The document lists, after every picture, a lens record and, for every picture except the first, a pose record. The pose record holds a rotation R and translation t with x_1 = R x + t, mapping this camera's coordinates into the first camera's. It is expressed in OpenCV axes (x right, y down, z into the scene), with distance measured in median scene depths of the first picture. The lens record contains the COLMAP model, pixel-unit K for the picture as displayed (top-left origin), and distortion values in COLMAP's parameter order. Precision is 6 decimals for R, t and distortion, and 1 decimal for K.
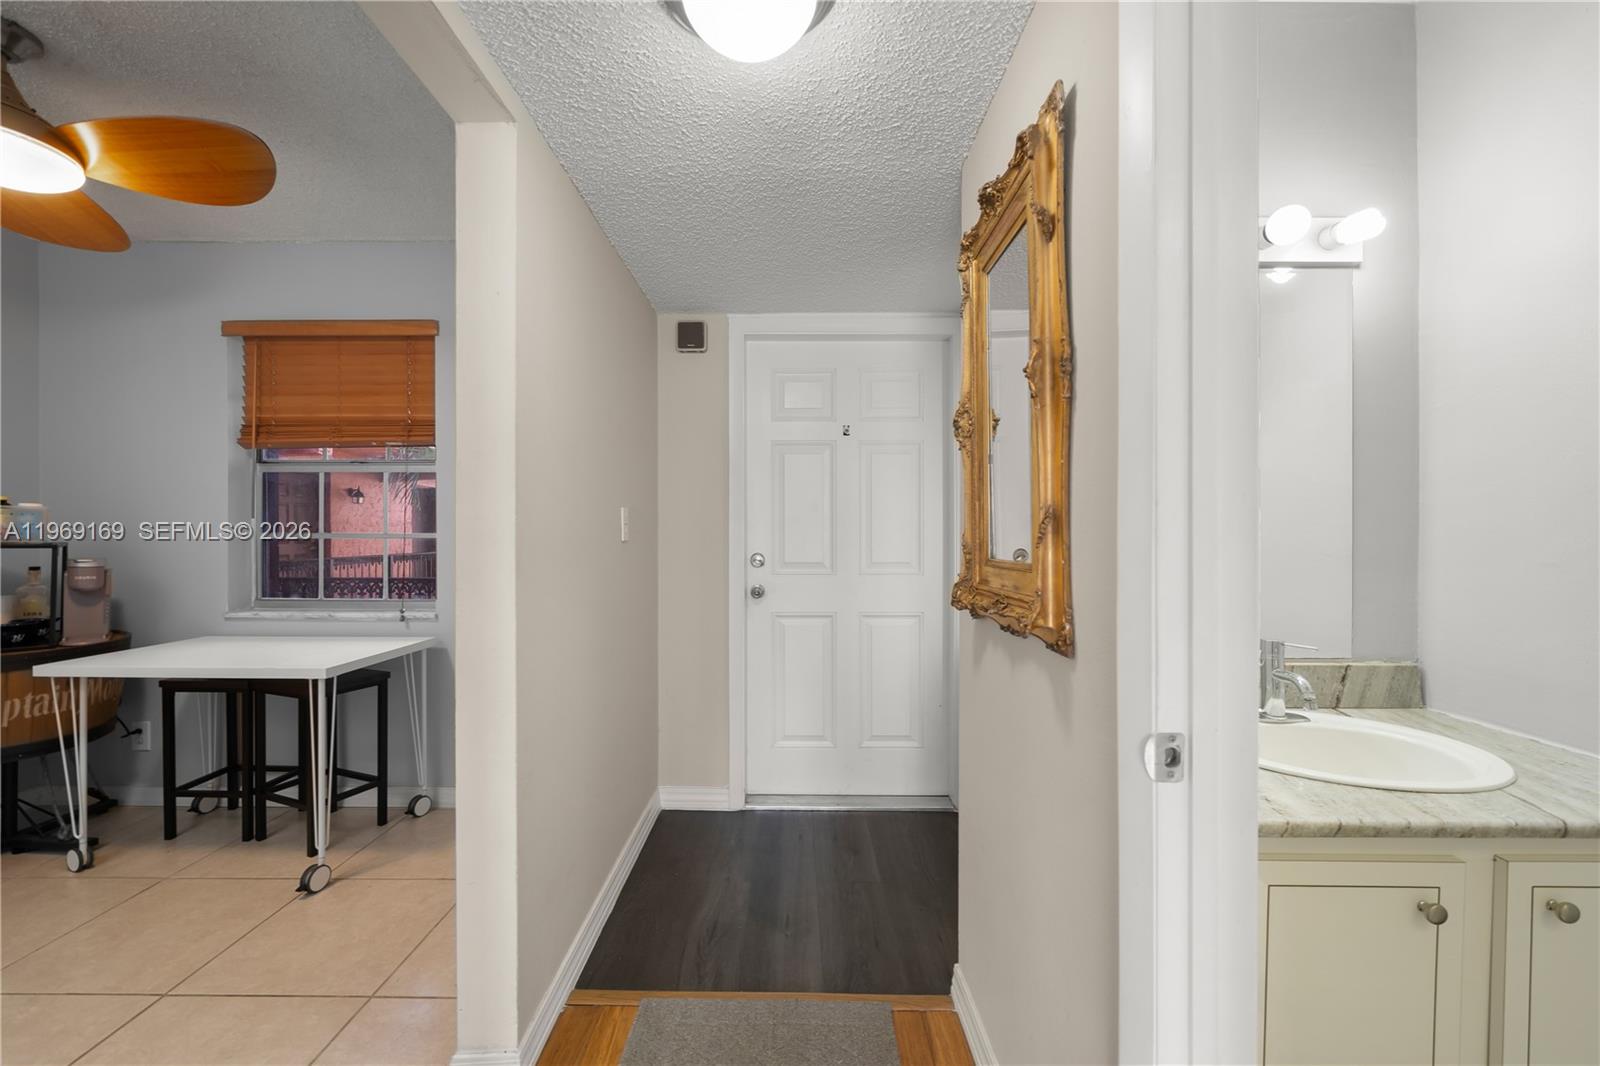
lens RADIAL K [[642.3, 0, 811.7], [0, 642.3, 532.0], [0, 0, 1]] dist [-0.004016, 0.000328]
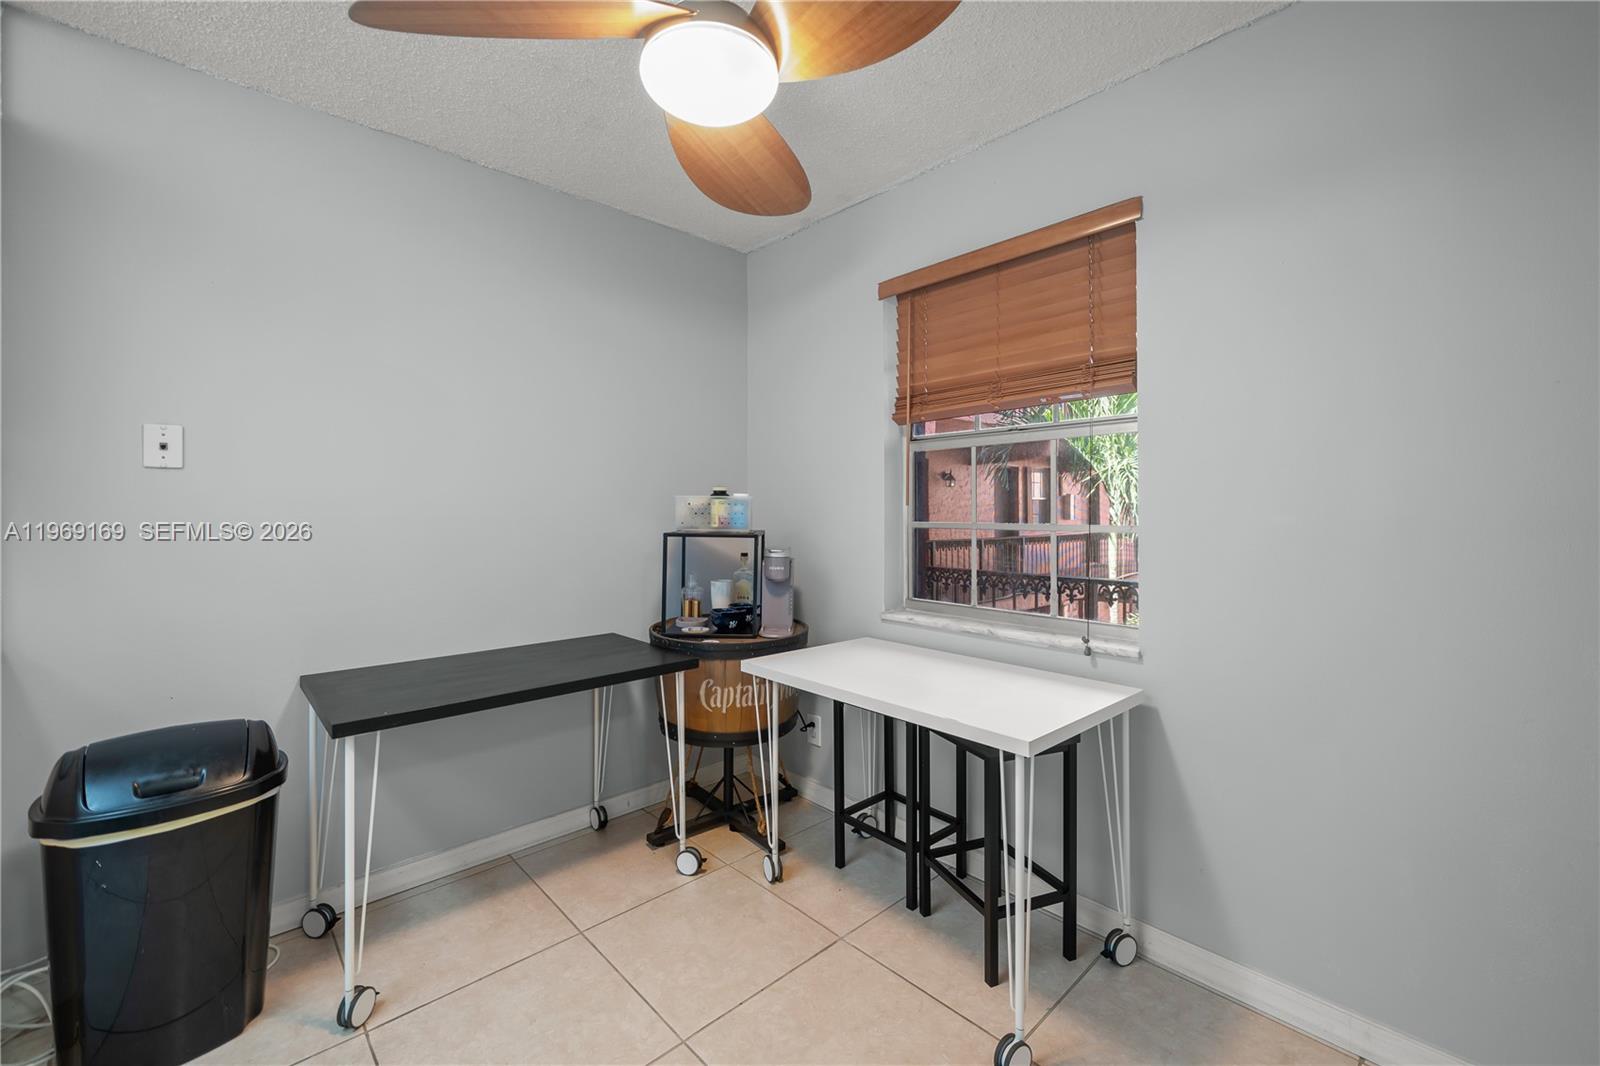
lens RADIAL K [[642.3, 0, 792.6], [0, 642.3, 520.6], [0, 0, 1]] dist [-0.004016, 0.000328]
pose [[0.683788, 0.009450, -0.729620, -0.364782], [0.000238, 0.999913, 0.013174, -0.012973], [0.729681, -0.009182, 0.683726, 0.314076]]
